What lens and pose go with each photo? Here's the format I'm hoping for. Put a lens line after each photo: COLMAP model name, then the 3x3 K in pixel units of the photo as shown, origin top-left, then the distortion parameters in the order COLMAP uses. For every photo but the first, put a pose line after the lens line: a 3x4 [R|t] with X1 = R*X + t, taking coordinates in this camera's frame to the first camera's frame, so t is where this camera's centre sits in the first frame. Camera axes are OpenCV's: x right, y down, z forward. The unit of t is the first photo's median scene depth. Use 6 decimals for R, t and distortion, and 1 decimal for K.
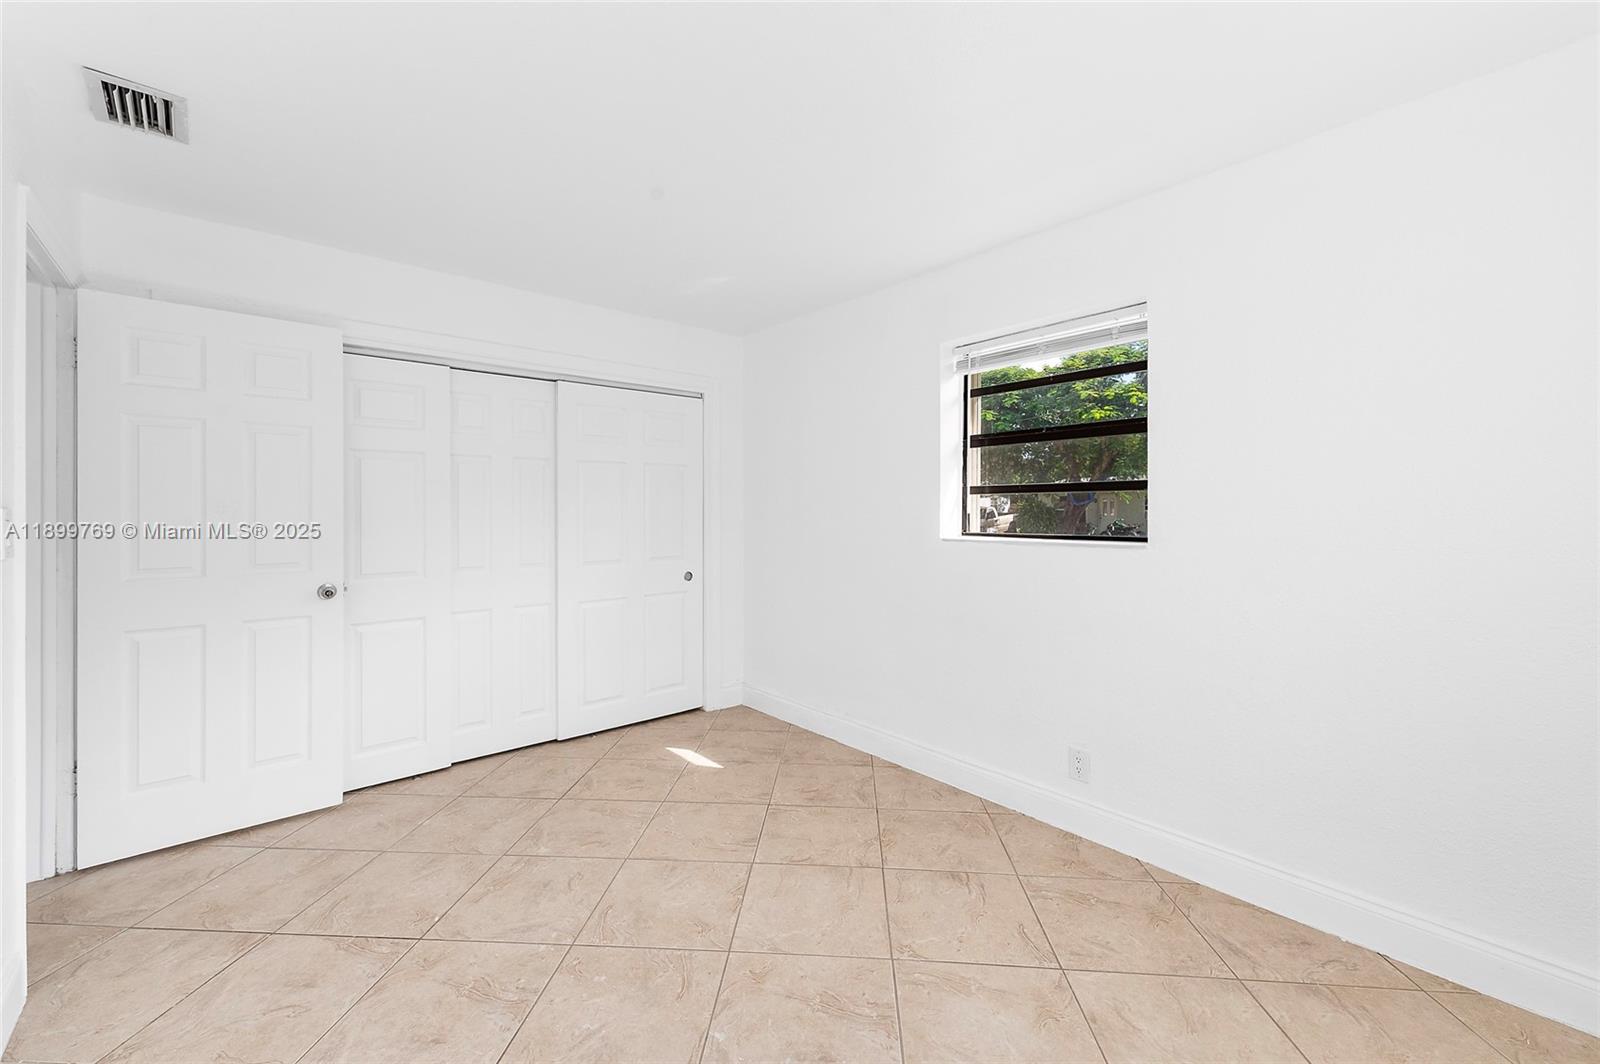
lens RADIAL K [[634.1, 0, 812.0], [0, 634.1, 514.9], [0, 0, 1]] dist [0.010570, -0.003334]
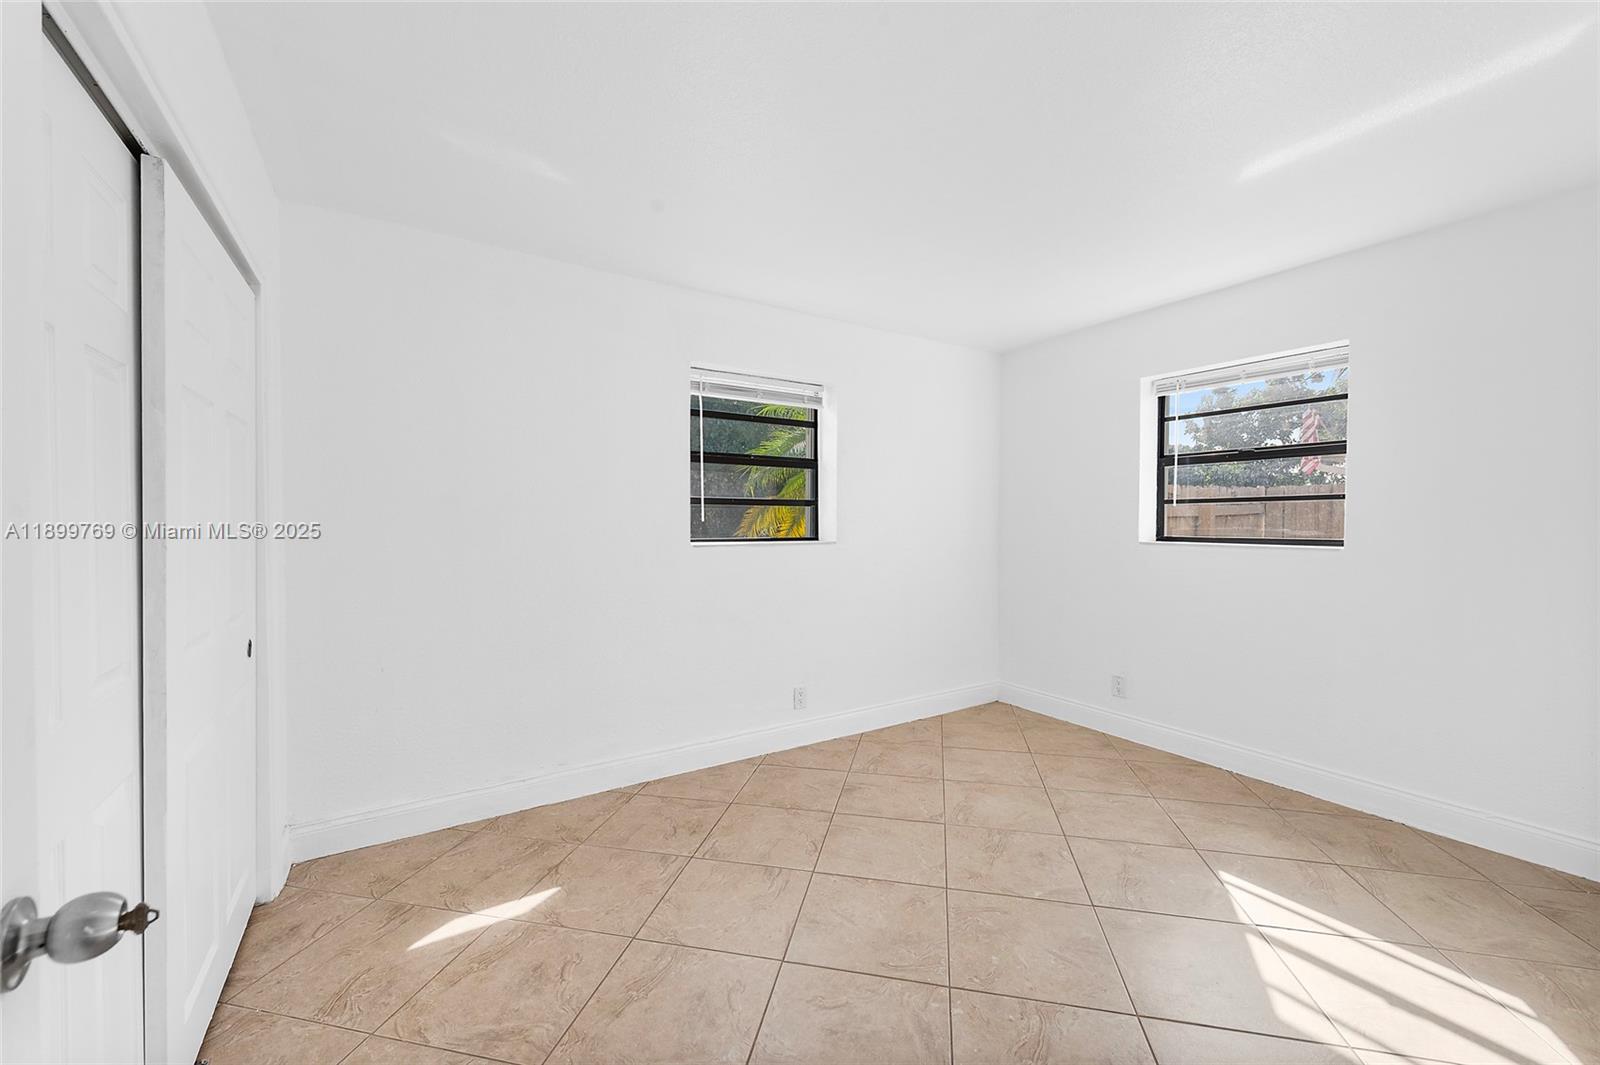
lens RADIAL K [[634.1, 0, 770.0], [0, 634.1, 532.8], [0, 0, 1]] dist [0.010570, -0.003334]
pose [[0.169520, -0.017040, 0.985379, -0.876022], [0.005571, 0.999851, 0.016332, -0.000091], [-0.985511, 0.002721, 0.169590, 0.729781]]
